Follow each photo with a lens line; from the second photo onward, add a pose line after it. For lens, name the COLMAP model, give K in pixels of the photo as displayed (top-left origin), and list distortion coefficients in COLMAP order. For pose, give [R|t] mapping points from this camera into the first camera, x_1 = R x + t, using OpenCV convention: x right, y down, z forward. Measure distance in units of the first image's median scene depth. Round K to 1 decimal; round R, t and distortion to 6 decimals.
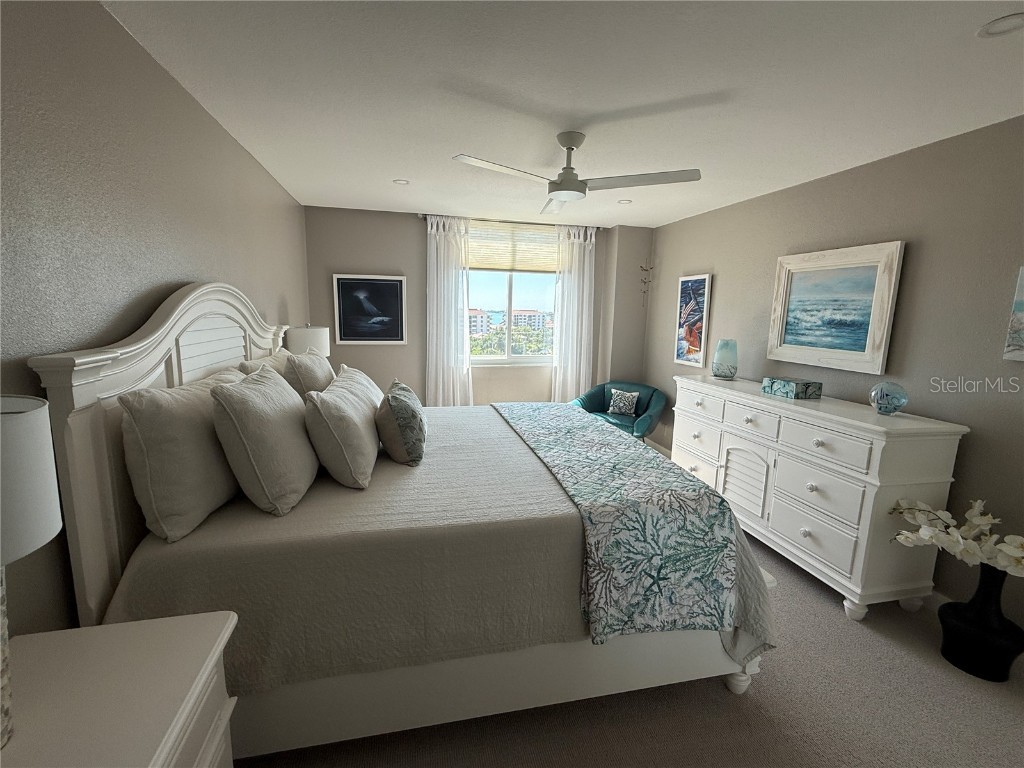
lens RADIAL K [[455.3, 0, 511.7], [0, 455.3, 385.8], [0, 0, 1]] dist [0.000660, 0.000029]
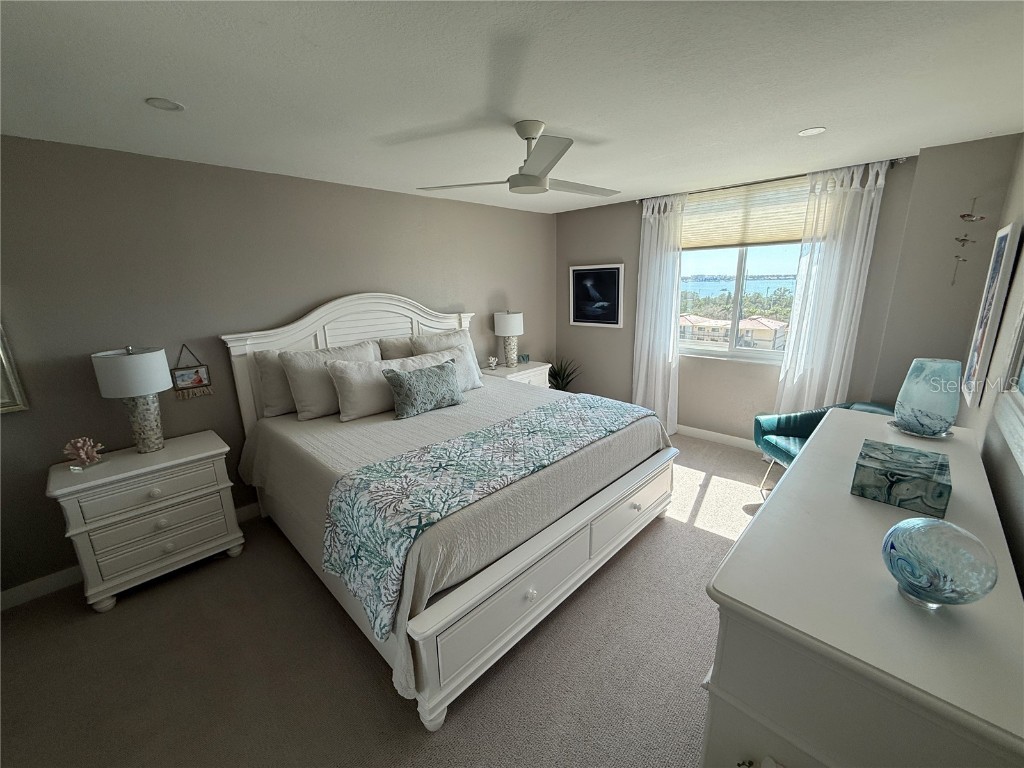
lens RADIAL K [[410.5, 0, 508.9], [0, 410.5, 384.9], [0, 0, 1]] dist [-0.000251, -0.000498]
pose [[0.534140, 0.172441, -0.827622, 0.463825], [-0.103336, 0.984952, 0.138529, -0.067443], [0.839057, 0.011529, 0.543922, 0.262253]]
